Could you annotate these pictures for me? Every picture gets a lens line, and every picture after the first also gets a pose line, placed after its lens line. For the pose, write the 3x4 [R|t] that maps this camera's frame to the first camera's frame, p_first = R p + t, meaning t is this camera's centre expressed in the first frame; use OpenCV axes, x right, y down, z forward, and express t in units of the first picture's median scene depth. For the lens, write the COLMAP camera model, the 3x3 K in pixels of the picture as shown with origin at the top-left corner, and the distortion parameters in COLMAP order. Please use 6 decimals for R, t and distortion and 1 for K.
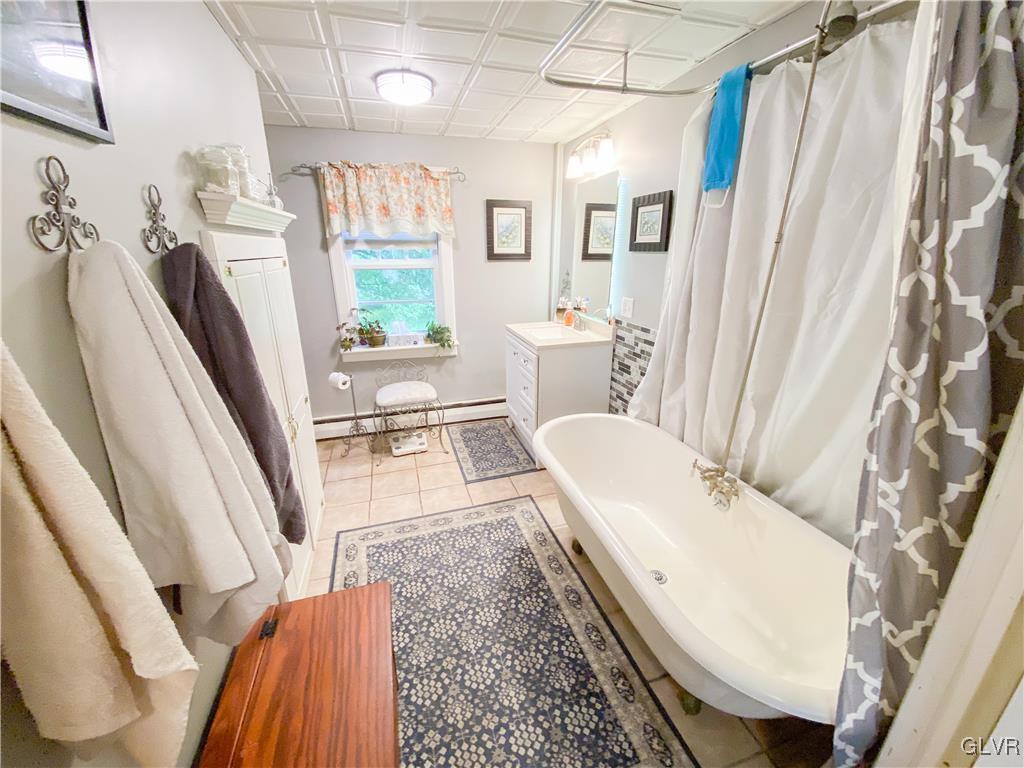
lens RADIAL K [[410.3, 0, 510.6], [0, 410.3, 378.9], [0, 0, 1]] dist [0.018152, -0.019809]
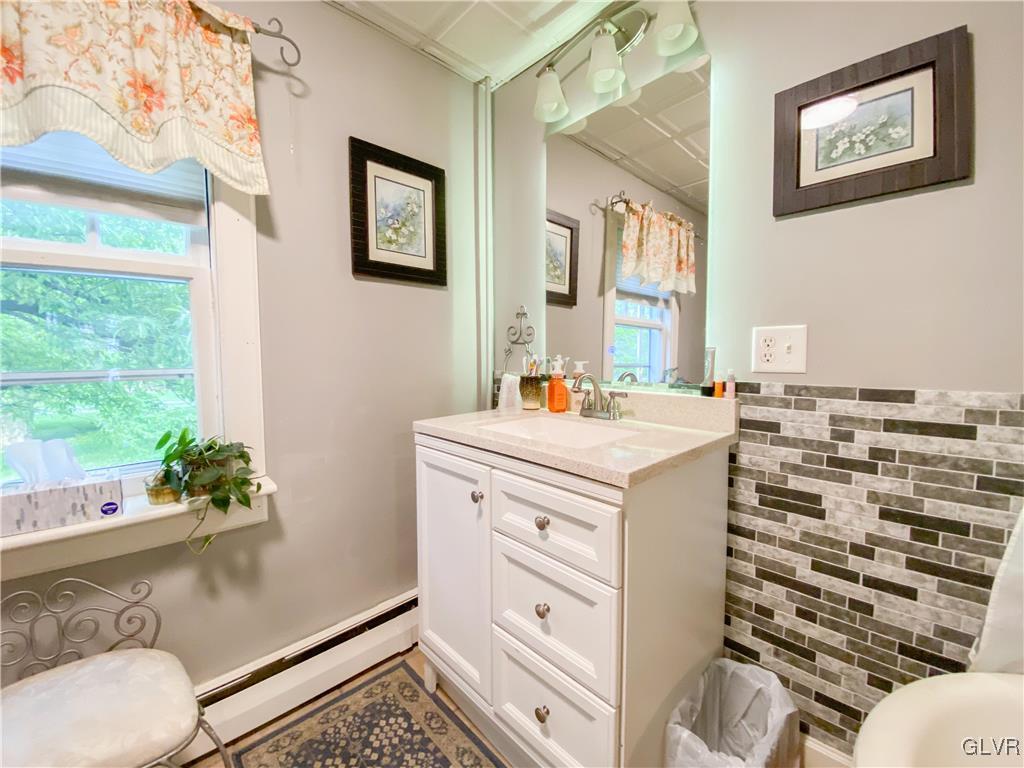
lens RADIAL K [[410.3, 0, 510.6], [0, 410.3, 378.9], [0, 0, 1]] dist [0.018152, -0.019809]
pose [[0.888660, -0.027109, 0.457764, -0.130919], [0.140690, 0.966226, -0.215902, -0.088049], [-0.436451, 0.256267, 0.862461, 0.719892]]
